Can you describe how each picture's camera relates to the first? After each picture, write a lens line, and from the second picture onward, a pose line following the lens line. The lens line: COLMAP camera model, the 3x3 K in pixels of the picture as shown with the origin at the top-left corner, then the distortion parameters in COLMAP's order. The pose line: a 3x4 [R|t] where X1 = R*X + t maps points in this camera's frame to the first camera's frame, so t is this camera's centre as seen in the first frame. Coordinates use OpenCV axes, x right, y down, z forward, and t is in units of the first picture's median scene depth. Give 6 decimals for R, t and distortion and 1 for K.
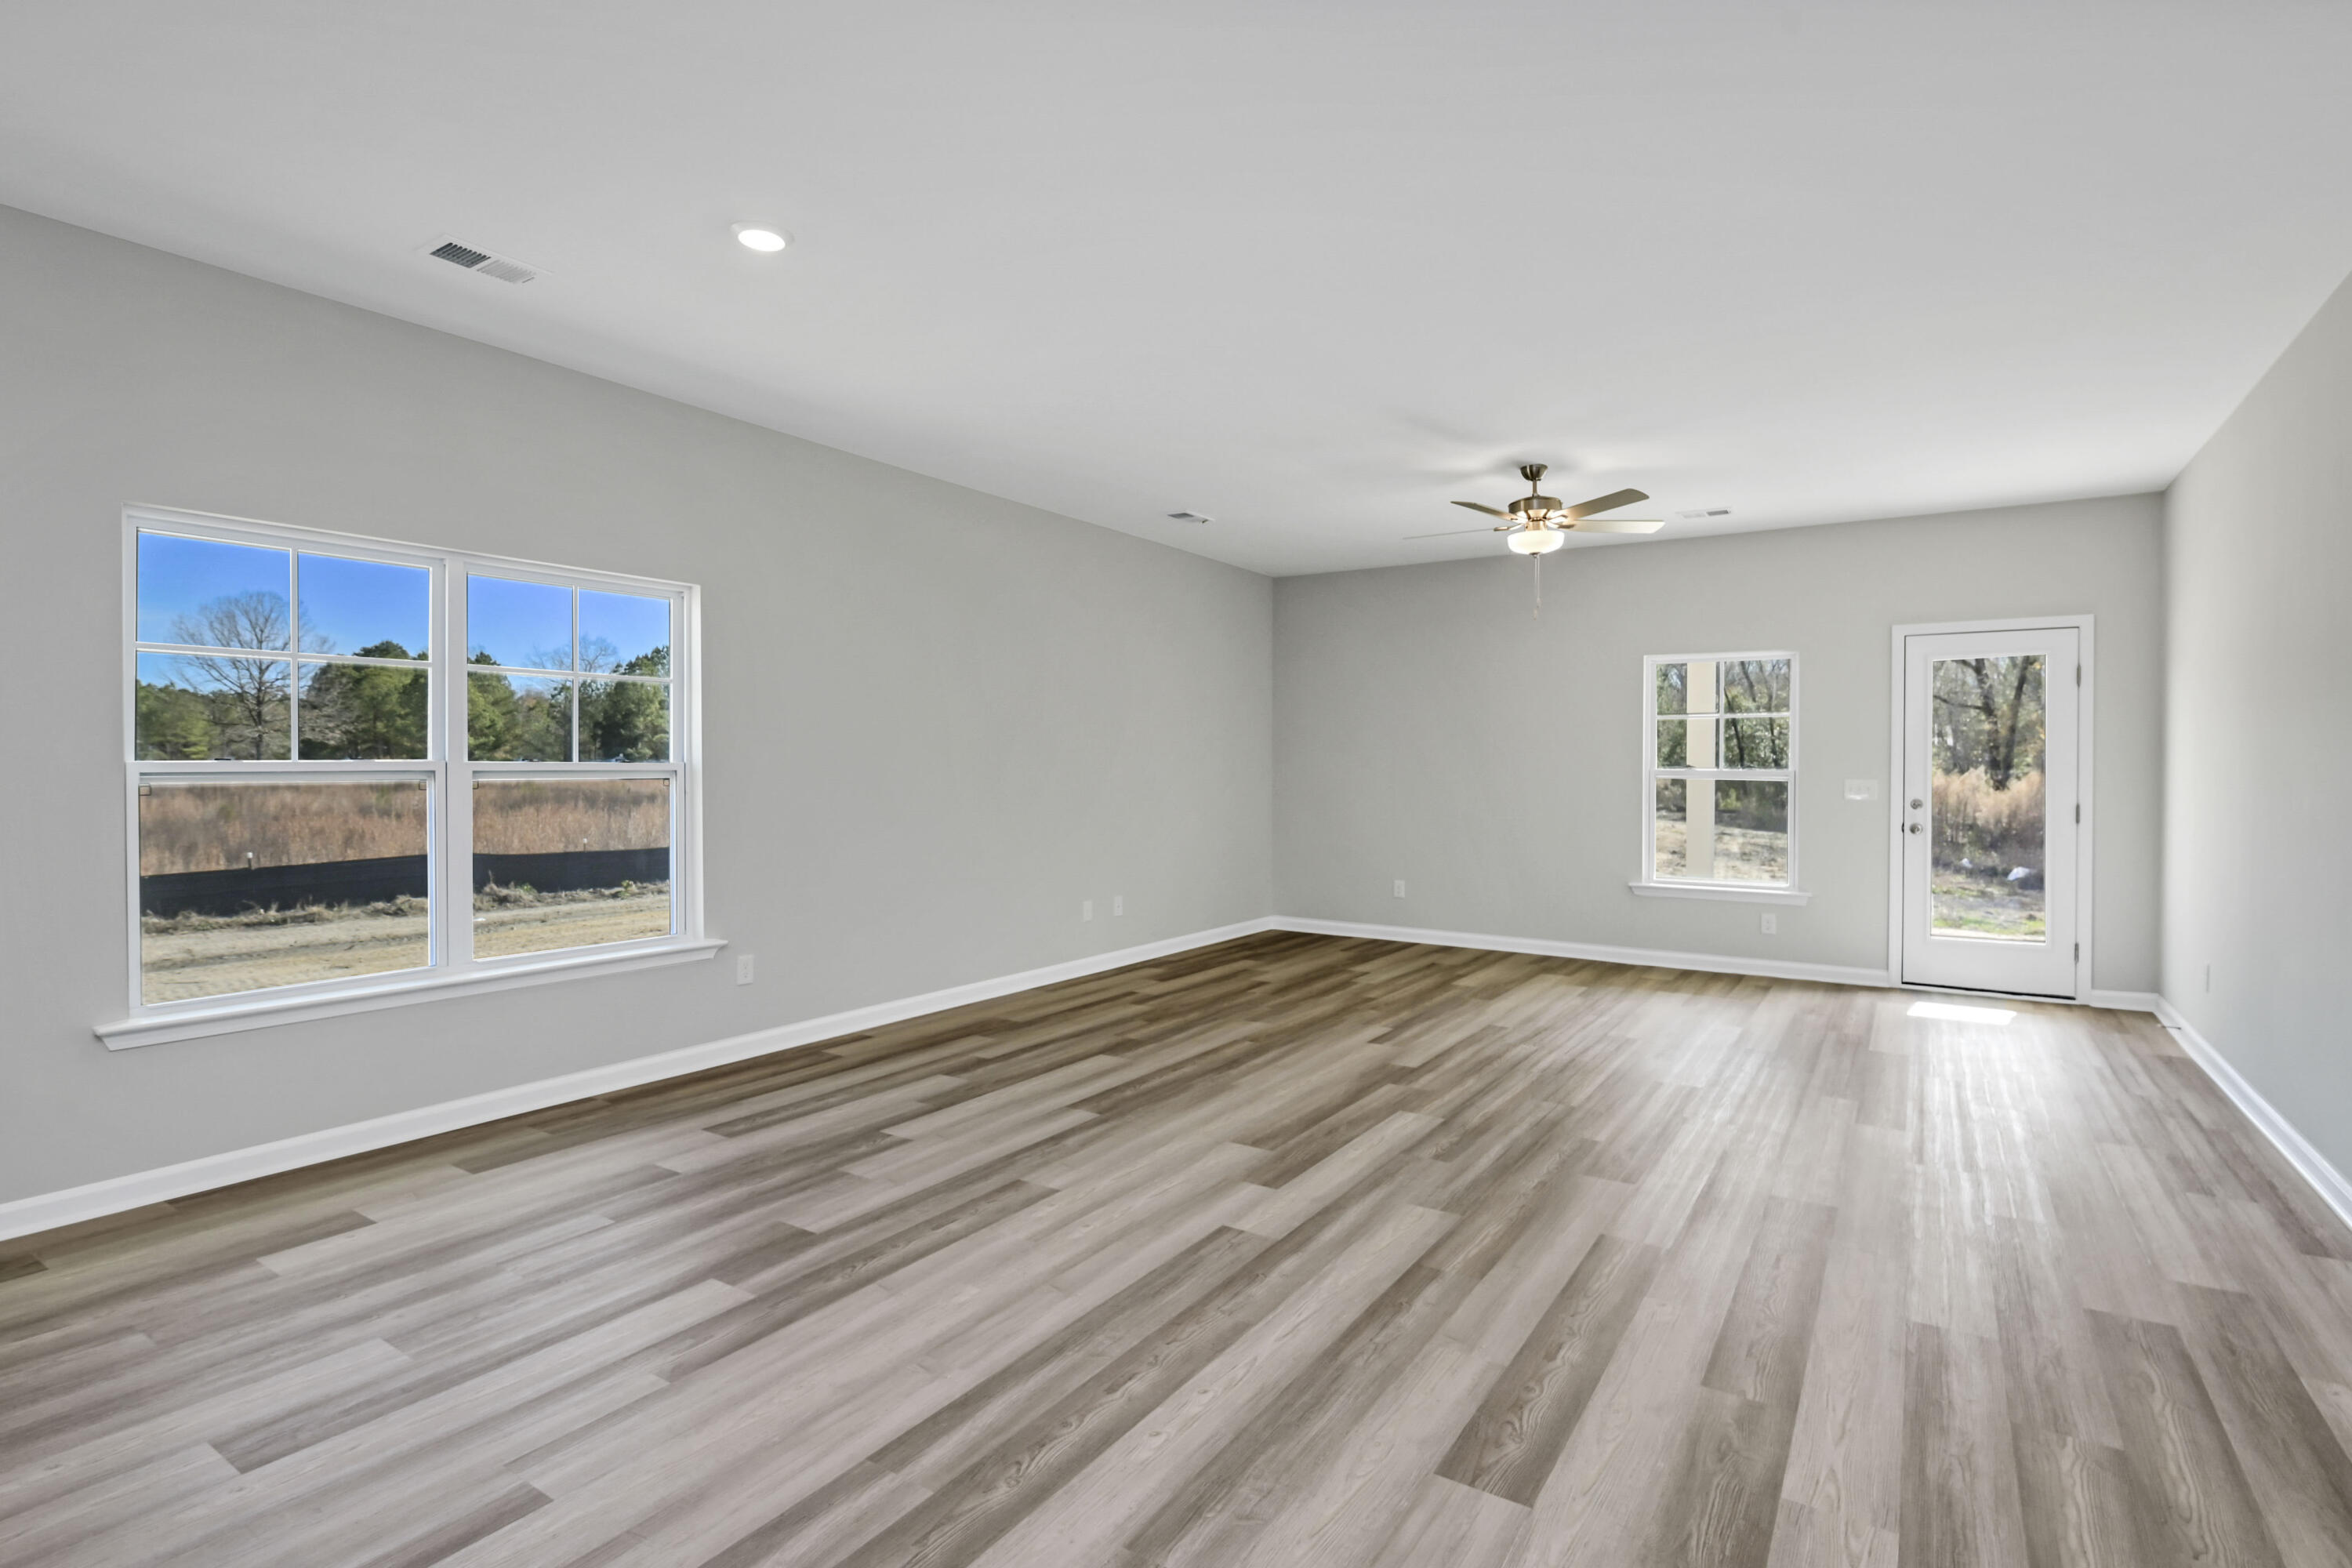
lens RADIAL K [[1128.7, 0, 1176.0], [0, 1128.7, 784.0], [0, 0, 1]] dist [0.000845, -0.000425]
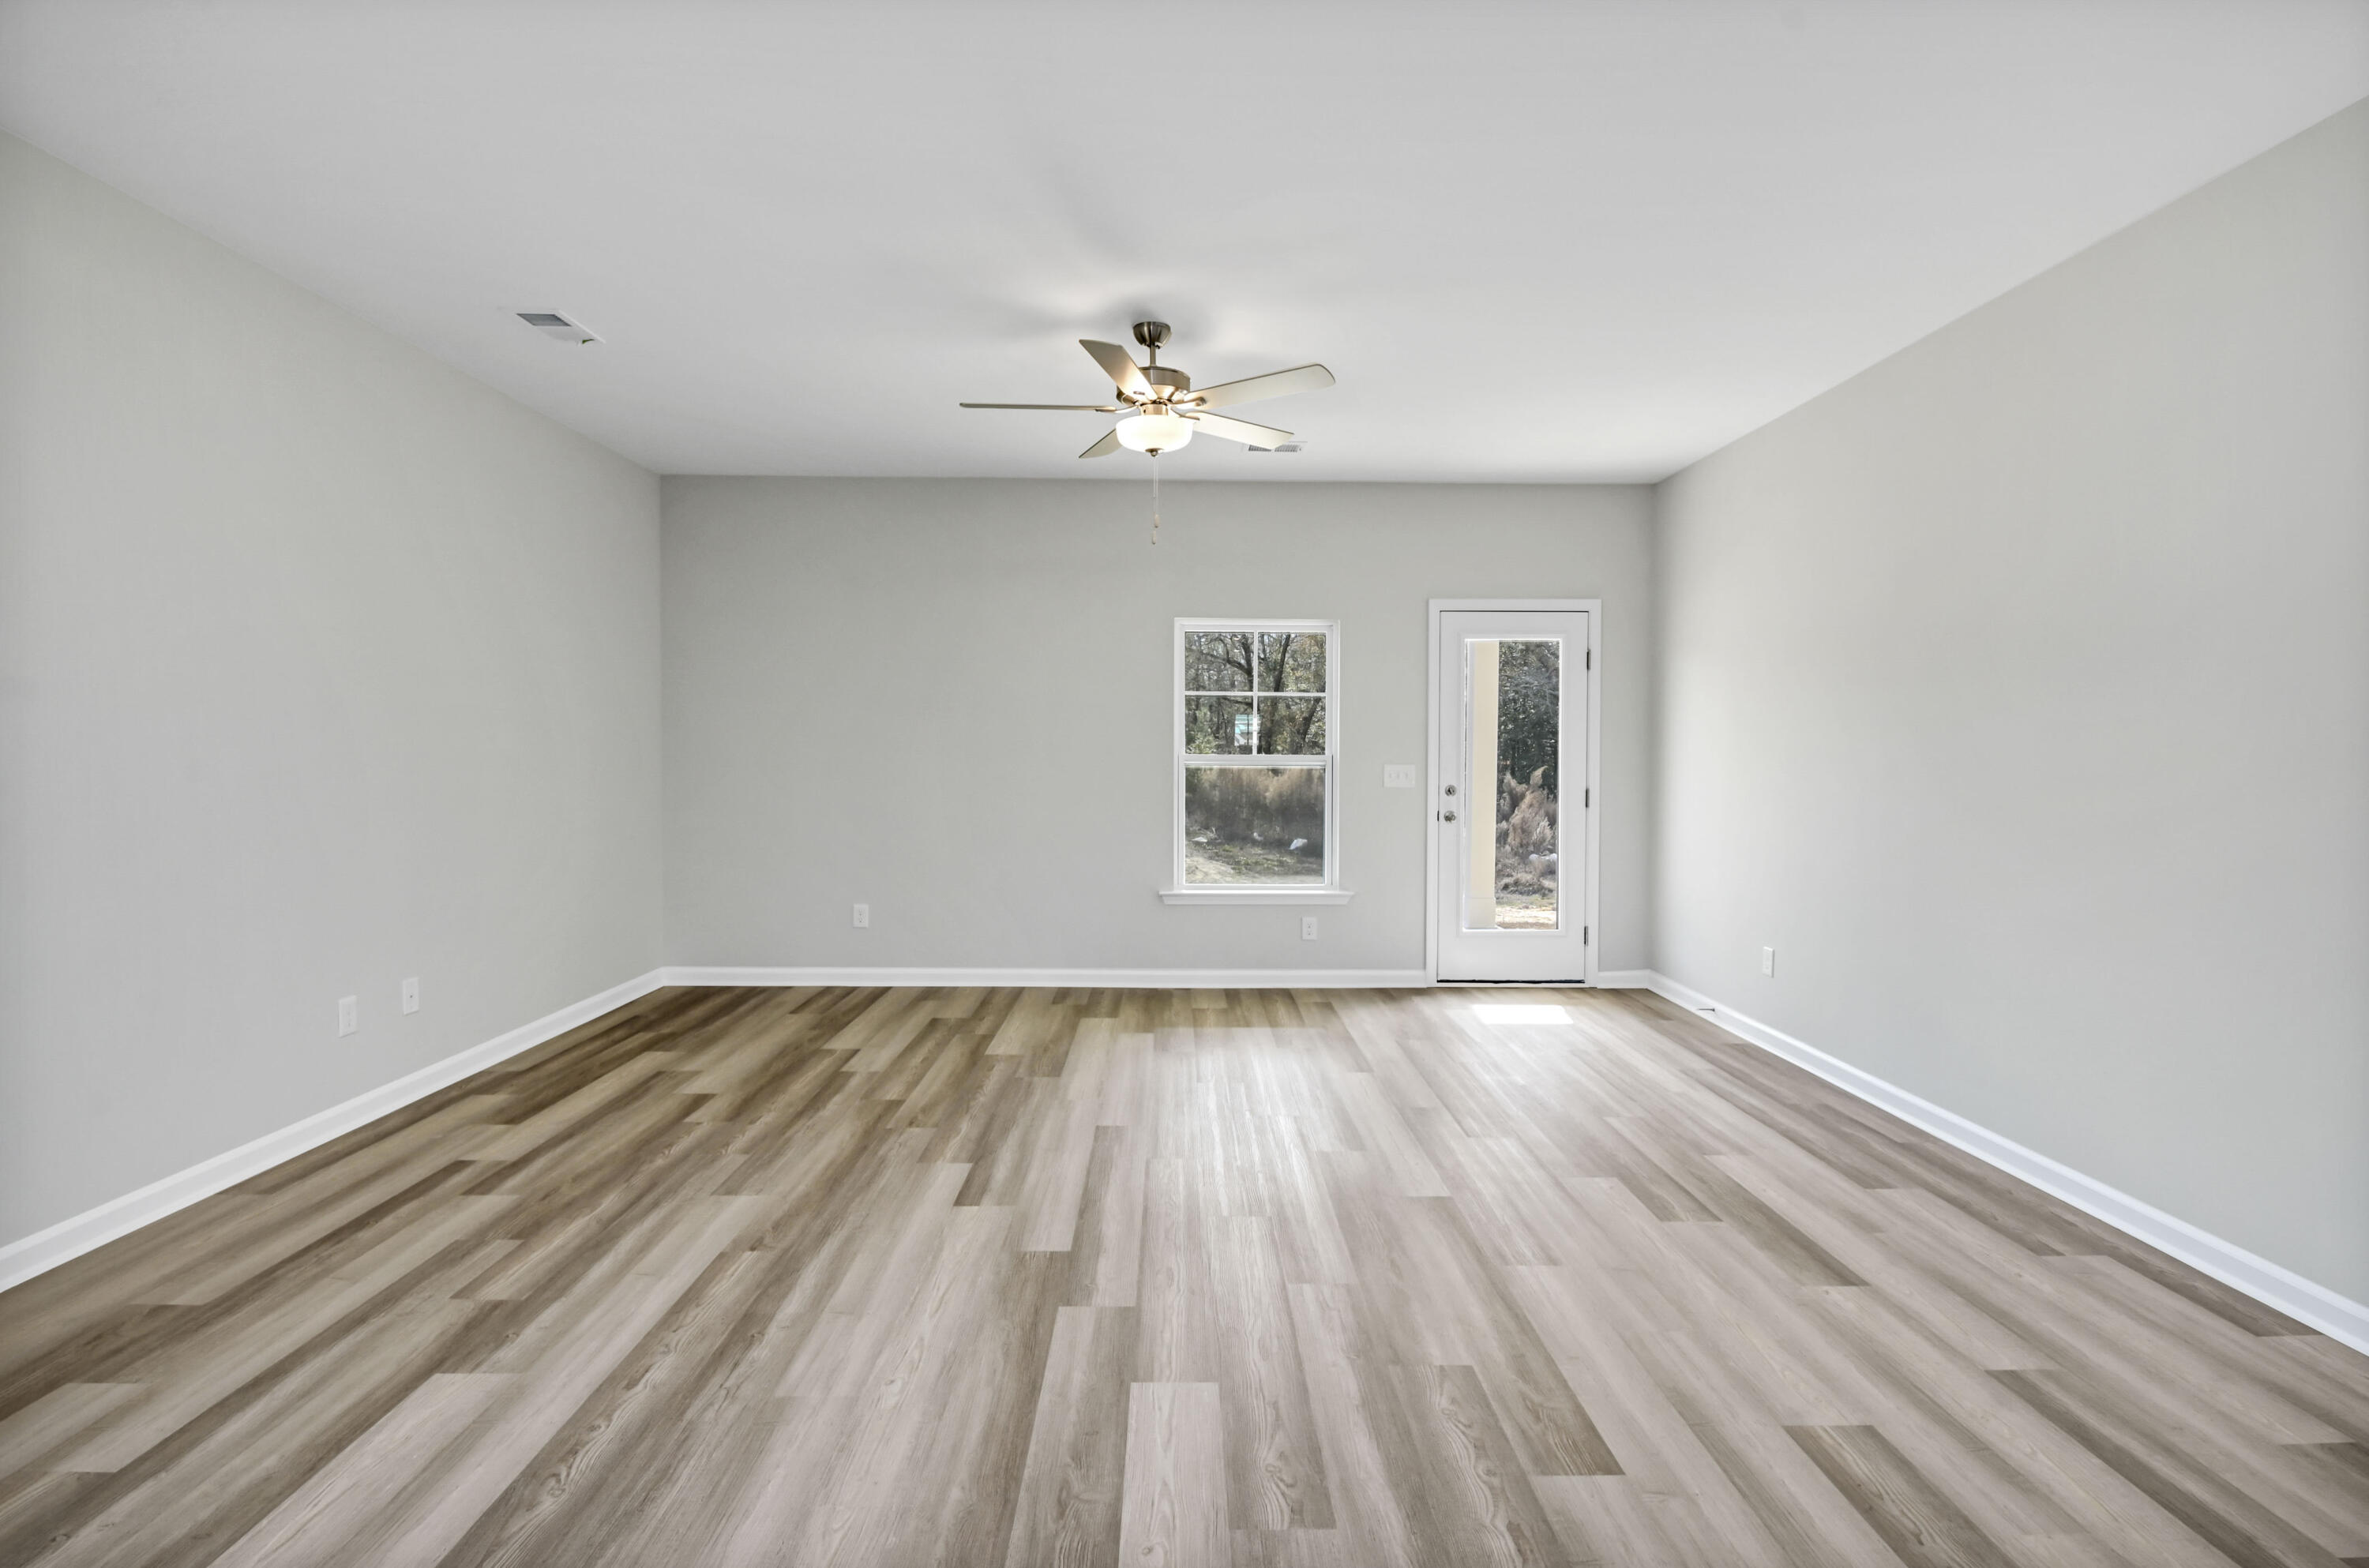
lens RADIAL K [[1135.3, 0, 1194.5], [0, 1135.3, 753.3], [0, 0, 1]] dist [-0.001986, -0.000369]
pose [[0.826901, -0.001338, 0.562346, -0.059165], [0.010620, 0.999856, -0.013236, -0.003360], [-0.562247, 0.016917, 0.826796, 0.377821]]
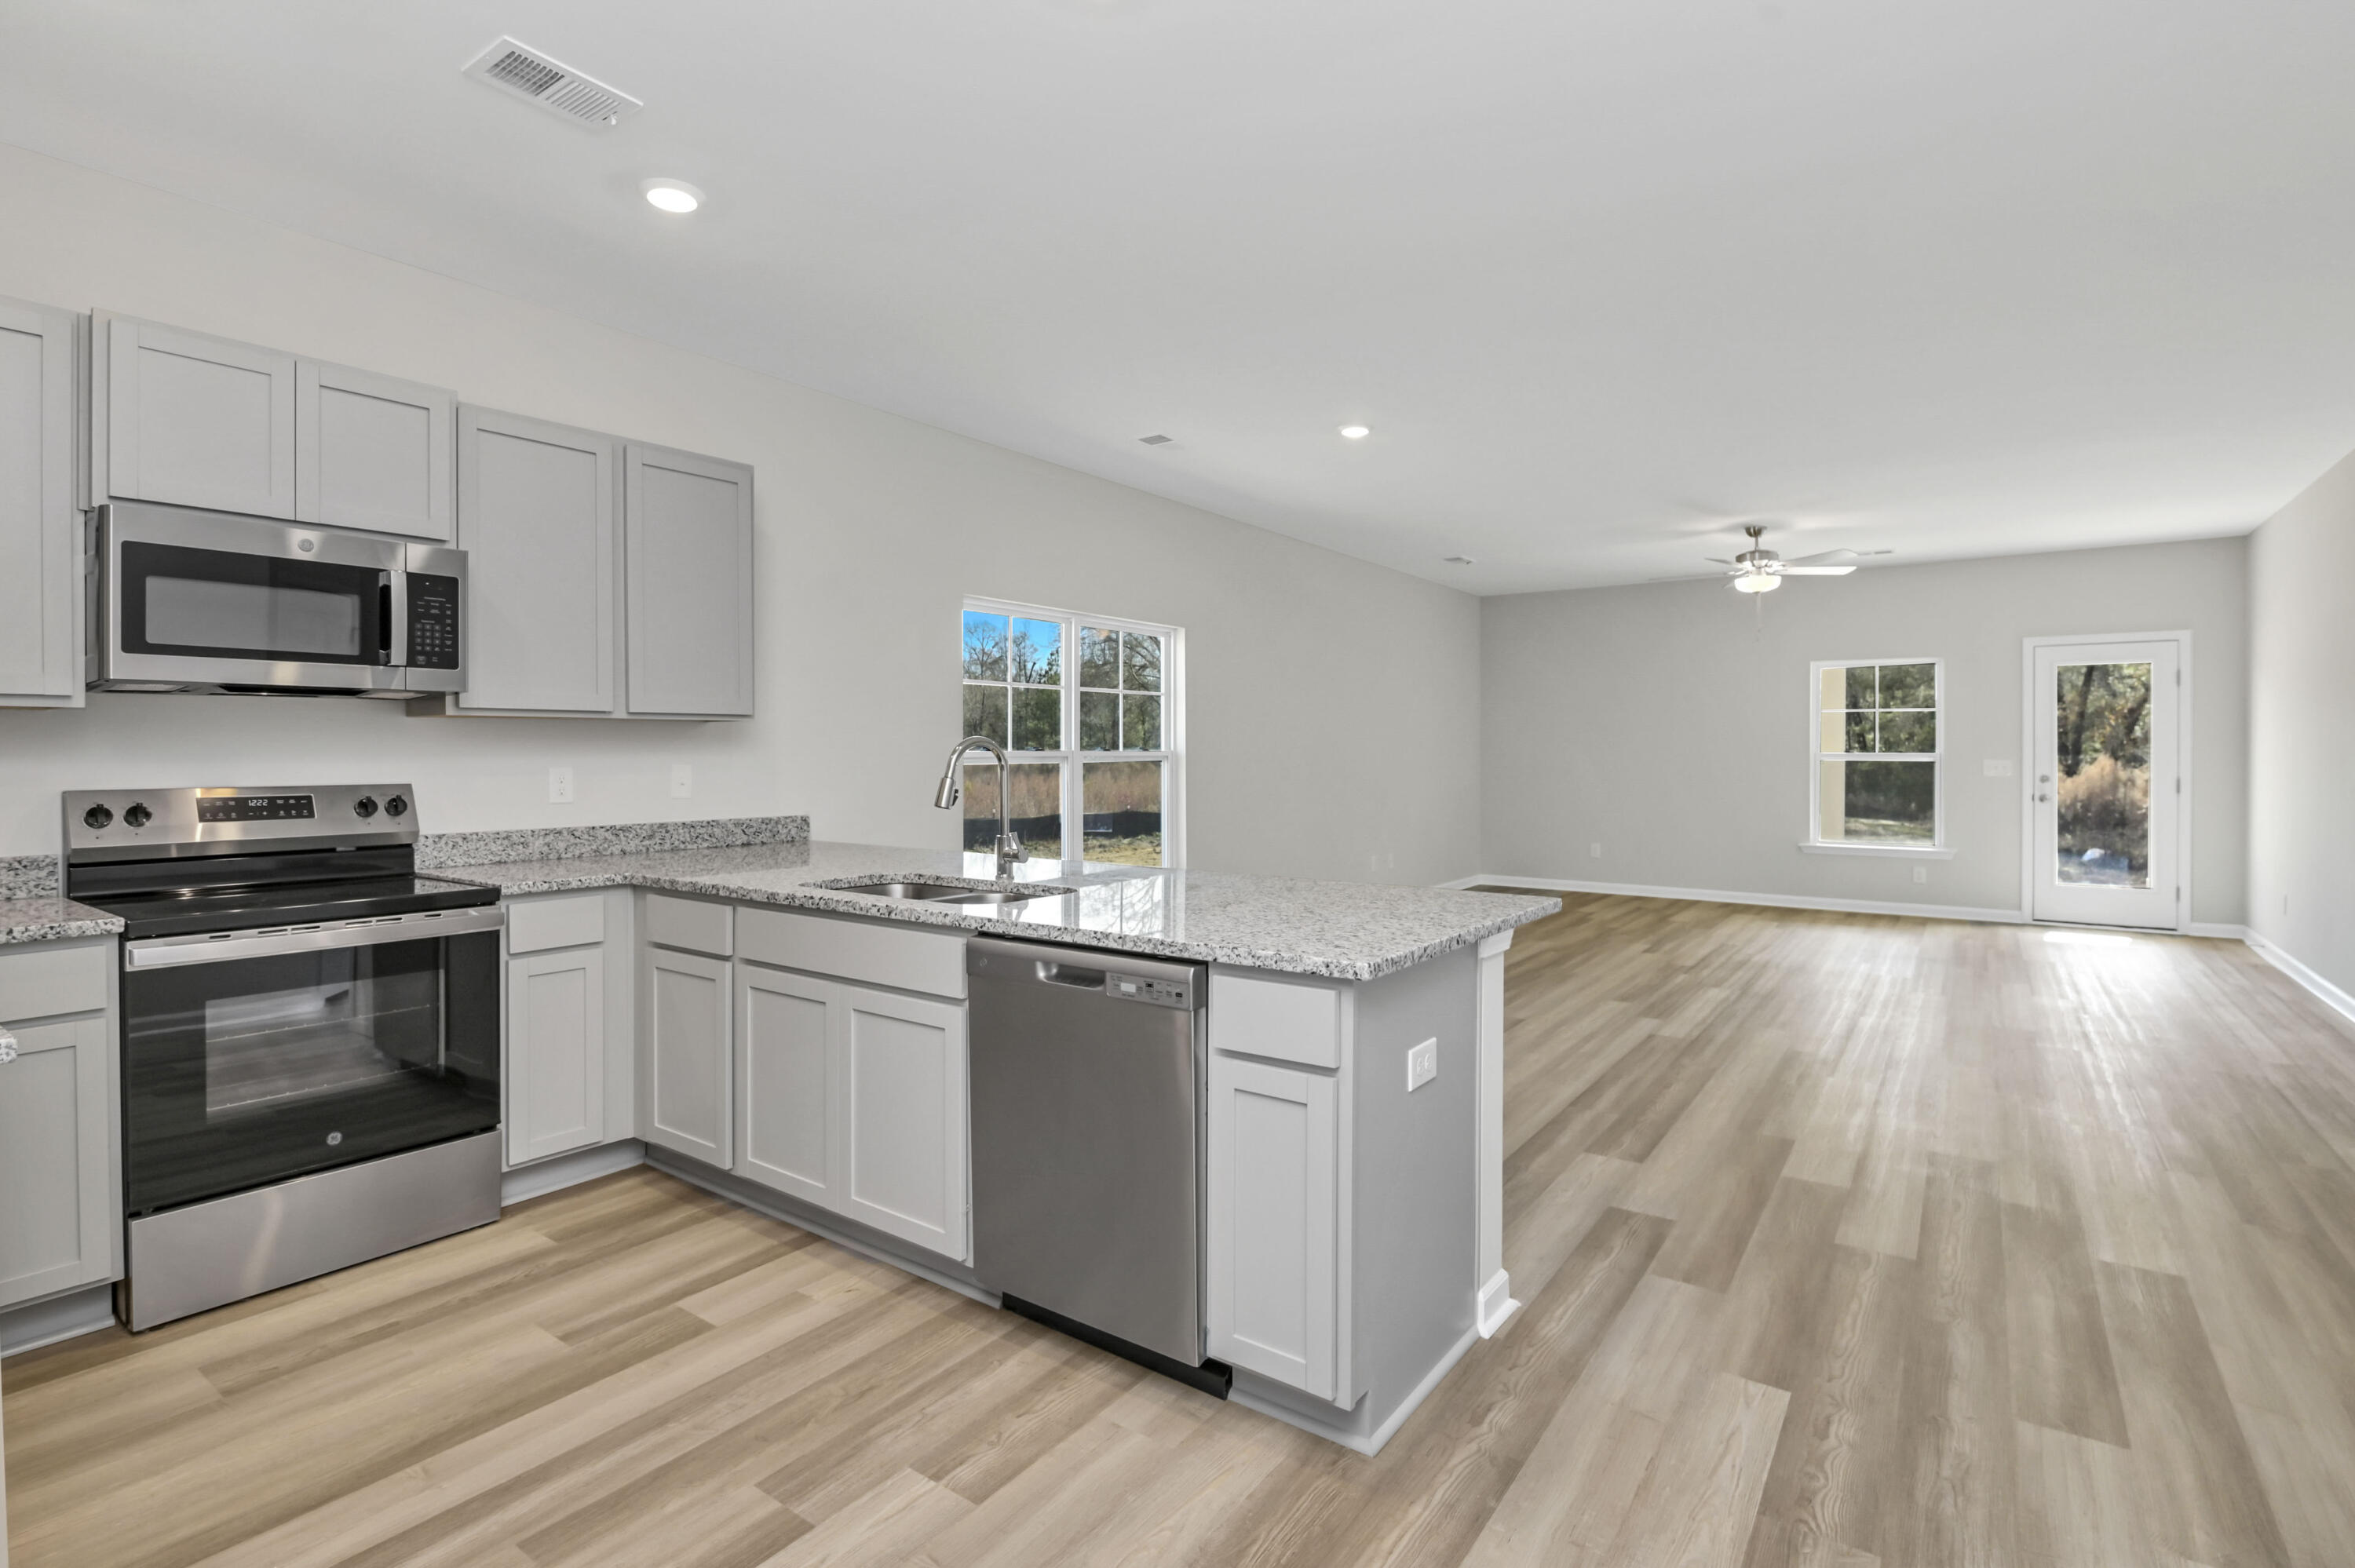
lens RADIAL K [[1100.3, 0, 1173.6], [0, 1100.3, 770.3], [0, 0, 1]] dist [-0.001346, -0.000866]
pose [[0.998779, -0.006108, -0.049022, -0.293836], [0.005901, 0.999973, -0.004375, 0.008616], [0.049048, 0.004081, 0.998788, -0.317944]]
